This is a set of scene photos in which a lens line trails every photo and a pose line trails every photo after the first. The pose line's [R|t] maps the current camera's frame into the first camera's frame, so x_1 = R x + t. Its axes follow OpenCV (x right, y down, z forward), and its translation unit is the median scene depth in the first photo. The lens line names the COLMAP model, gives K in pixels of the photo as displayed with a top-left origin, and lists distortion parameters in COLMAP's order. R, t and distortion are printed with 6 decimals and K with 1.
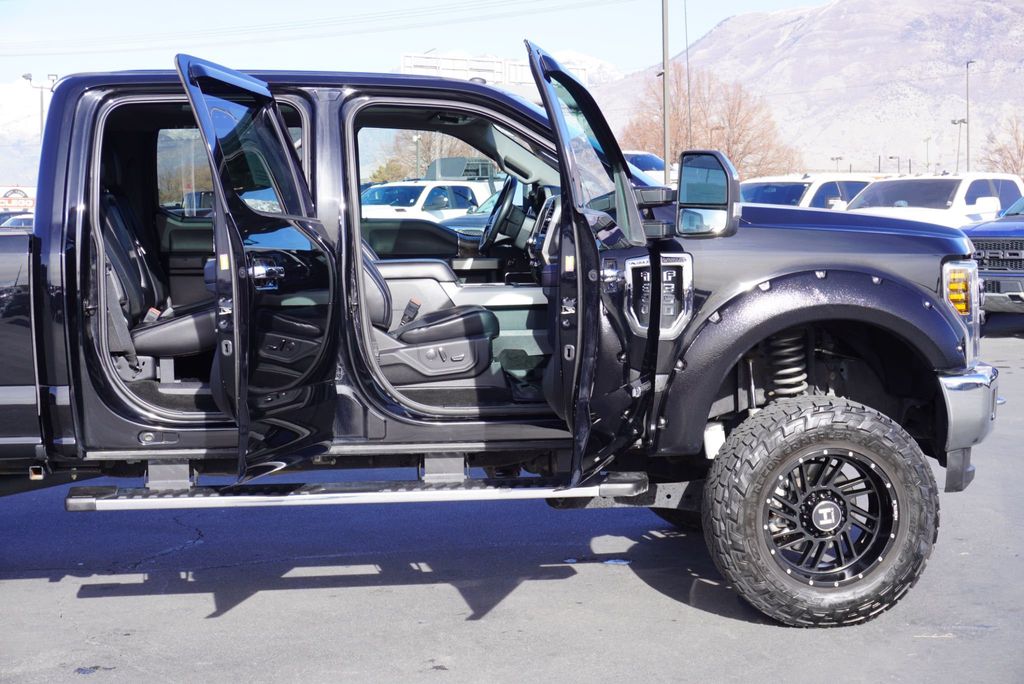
lens RADIAL K [[1630.3, 0, 512.0], [0, 1630.3, 342.0], [0, 0, 1]] dist [-0.010389, -0.021643]
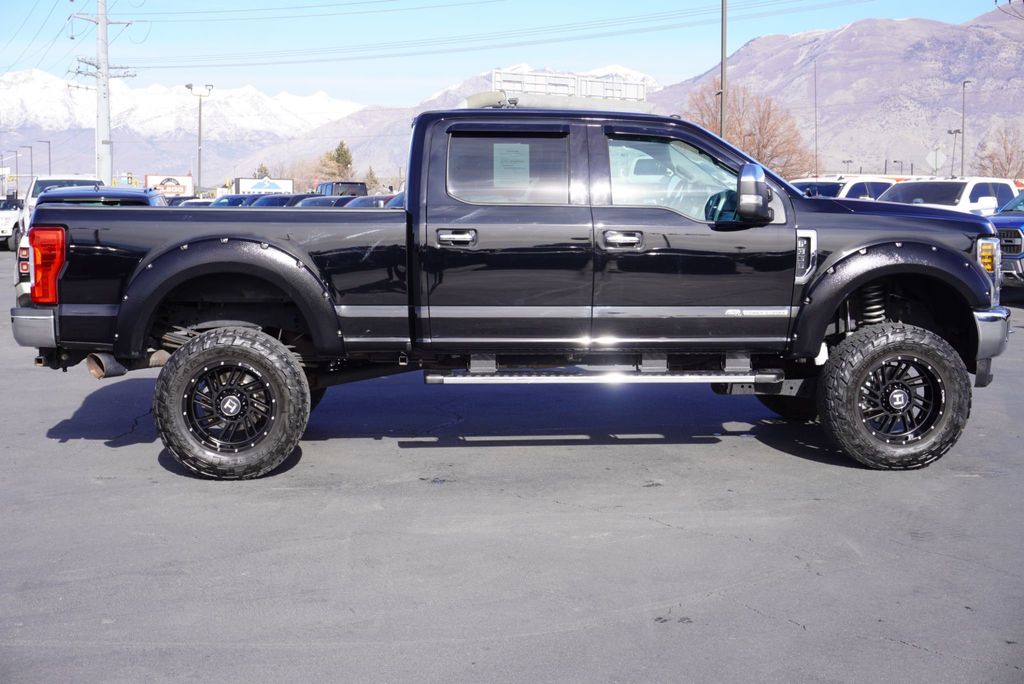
lens RADIAL K [[1380.1, 0, 512.0], [0, 1380.1, 342.0], [0, 0, 1]] dist [-0.000305, -0.030548]
pose [[0.999094, 0.018942, -0.038112, -0.127660], [-0.018138, 0.999608, 0.021319, 0.030157], [0.038501, -0.020608, 0.999046, -0.335258]]
